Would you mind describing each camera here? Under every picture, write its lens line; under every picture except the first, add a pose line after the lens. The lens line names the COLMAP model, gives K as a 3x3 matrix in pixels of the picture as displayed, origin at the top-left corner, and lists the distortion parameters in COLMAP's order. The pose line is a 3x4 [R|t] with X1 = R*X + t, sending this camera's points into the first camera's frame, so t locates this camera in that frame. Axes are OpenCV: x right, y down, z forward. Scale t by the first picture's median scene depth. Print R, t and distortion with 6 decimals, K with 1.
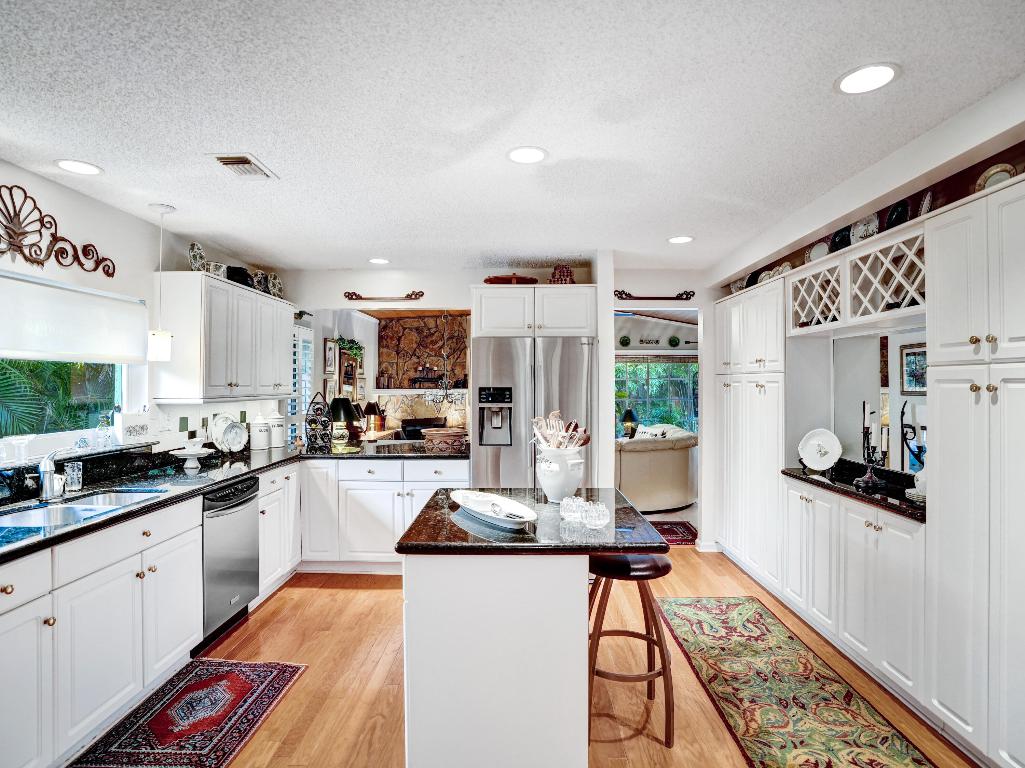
lens RADIAL K [[548.9, 0, 499.9], [0, 548.9, 384.1], [0, 0, 1]] dist [-0.075766, 0.031748]
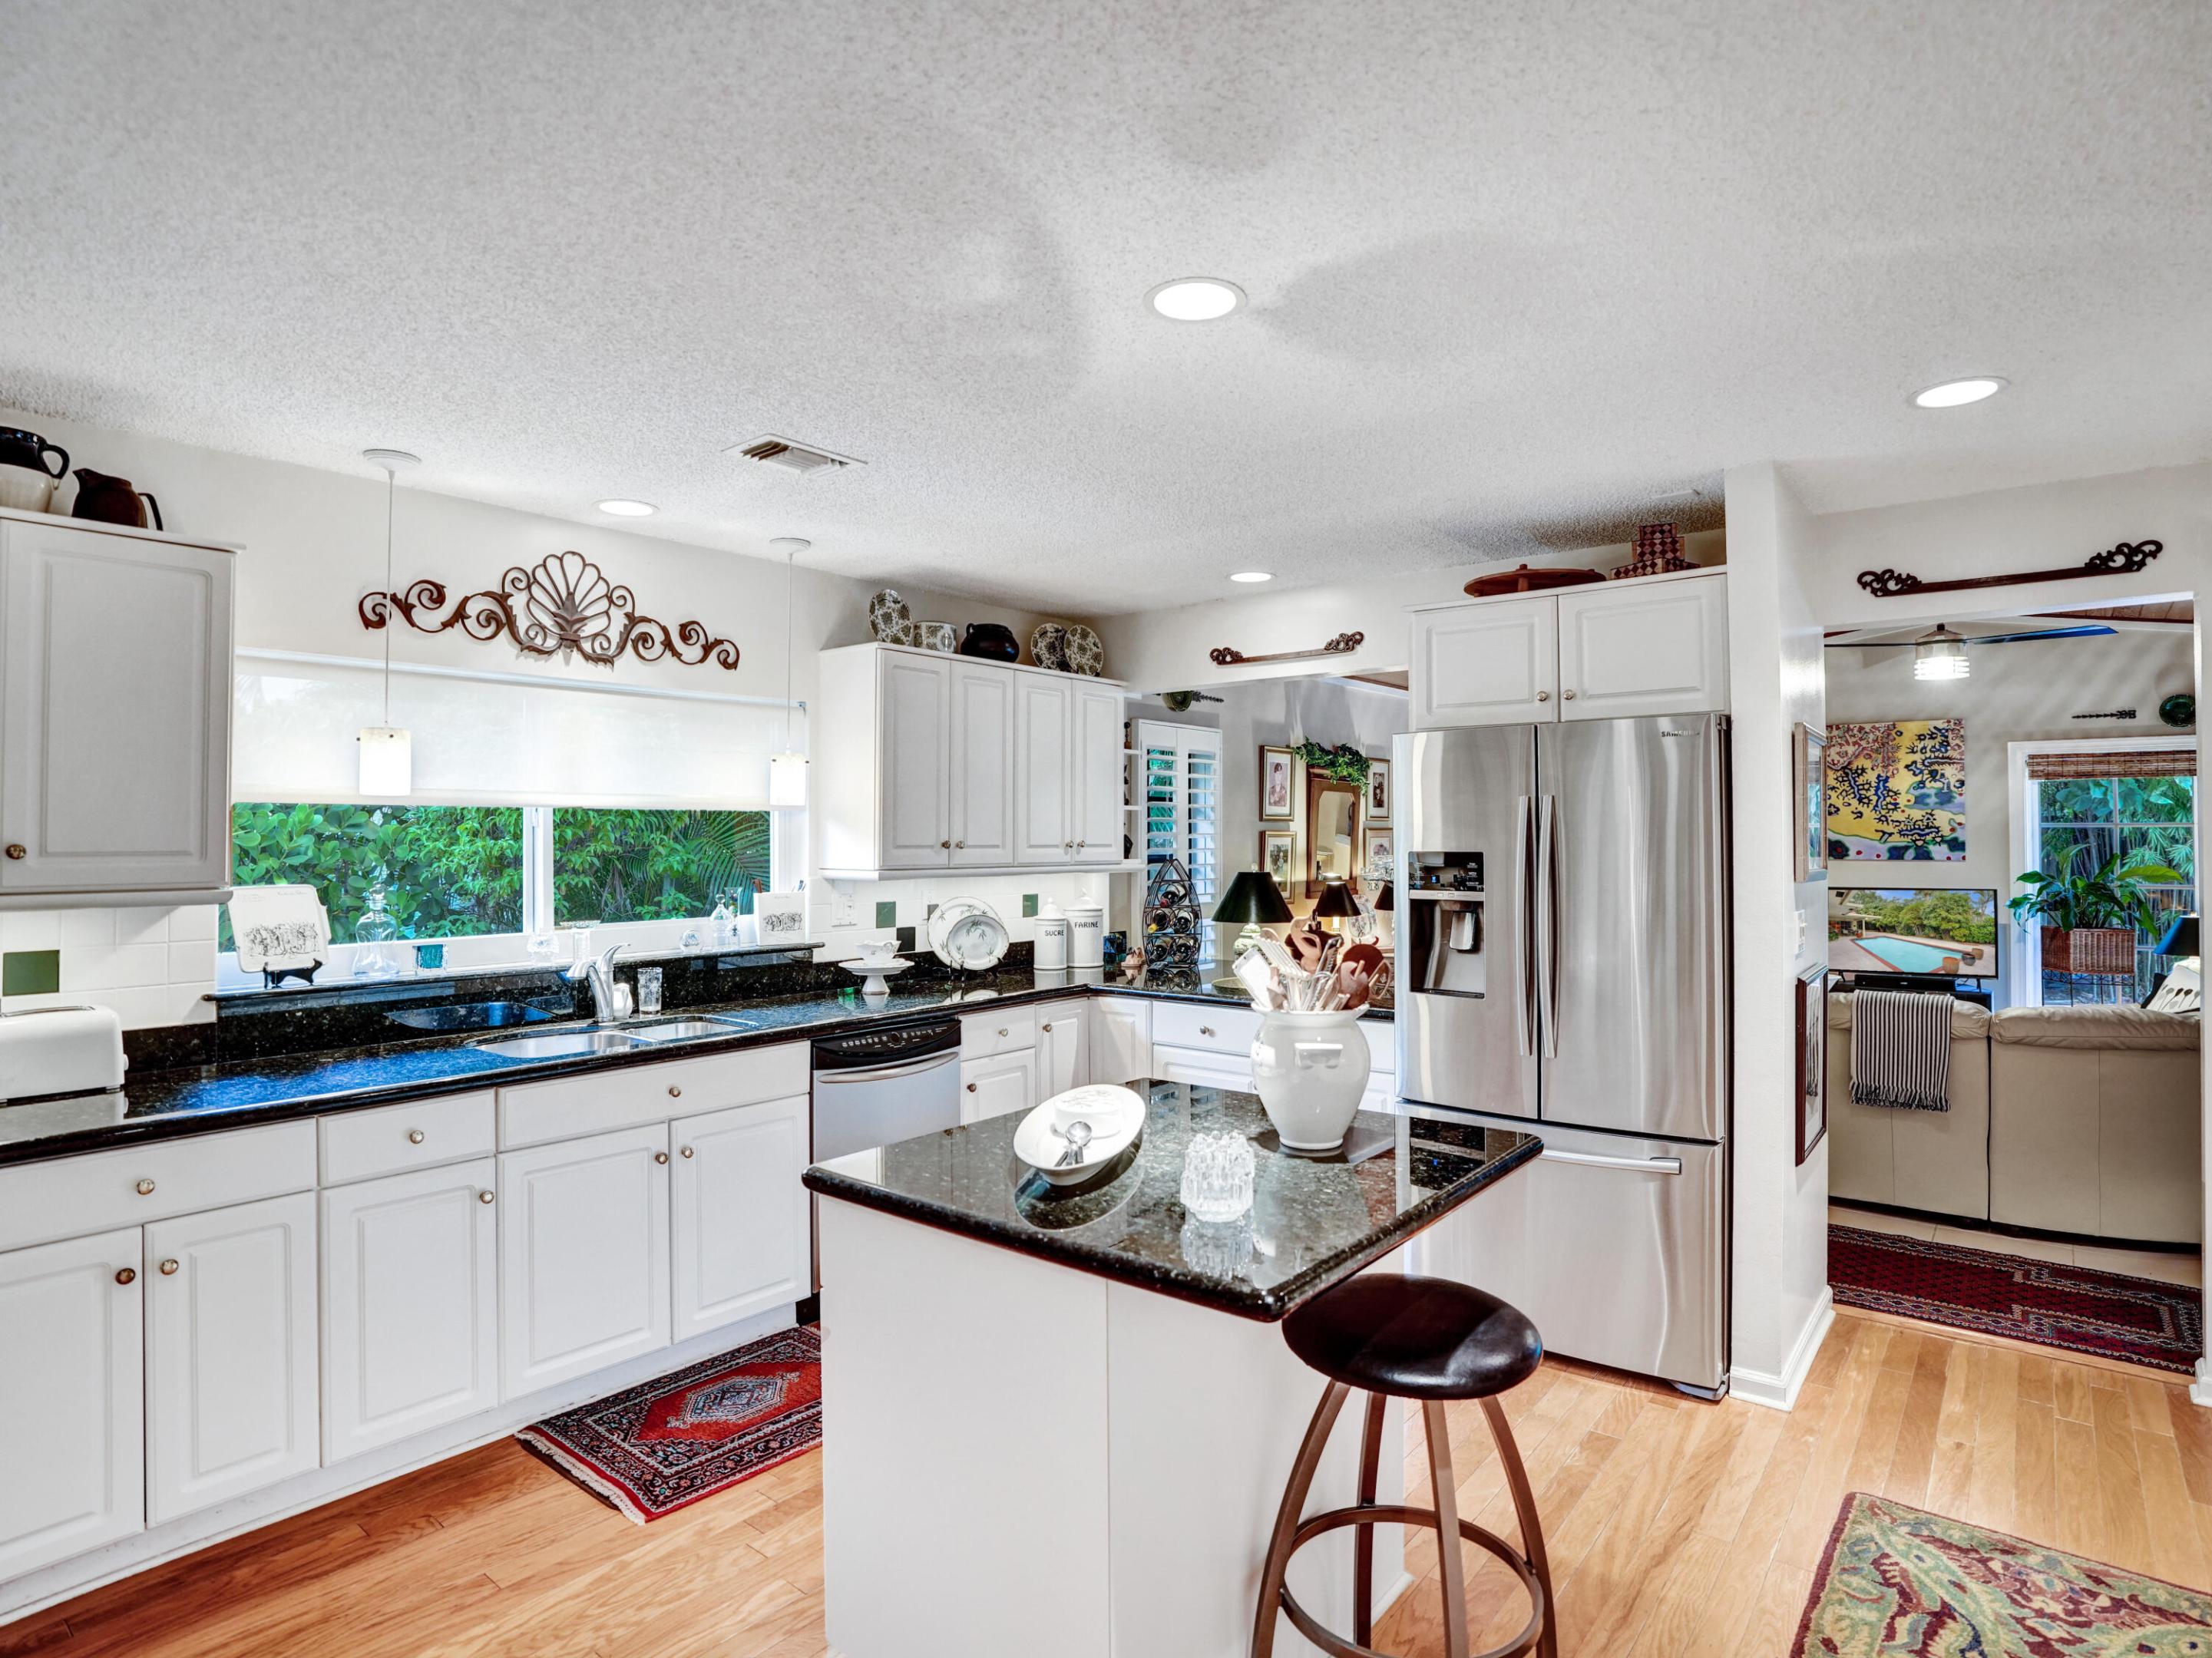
lens RADIAL K [[1184.4, 0, 1078.7], [0, 1184.4, 829.2], [0, 0, 1]] dist [-0.075766, 0.031748]
pose [[0.784094, -0.006487, -0.620608, 0.367223], [0.001426, 0.999962, -0.008651, -0.004654], [0.620641, 0.005898, 0.784073, 0.165366]]
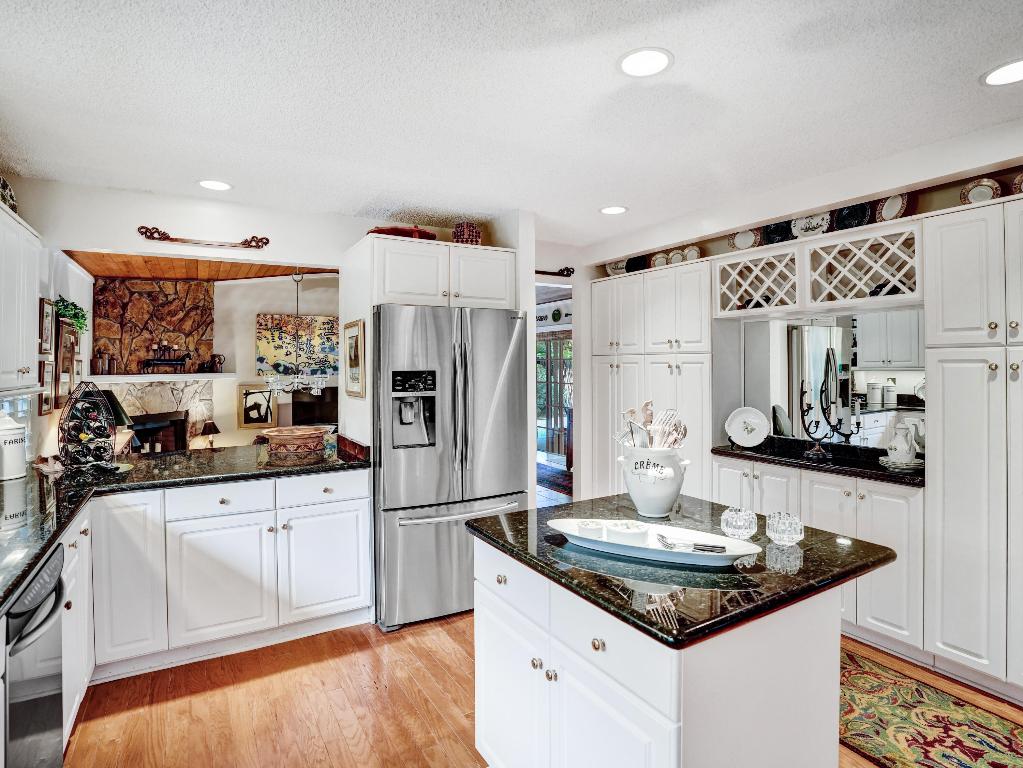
lens RADIAL K [[554.5, 0, 503.2], [0, 554.5, 360.4], [0, 0, 1]] dist [-0.061920, 0.002173]
pose [[0.848918, -0.001269, 0.528523, -0.354855], [0.006766, 0.999941, -0.008466, -0.001663], [-0.528481, 0.010762, 0.848877, 0.320506]]
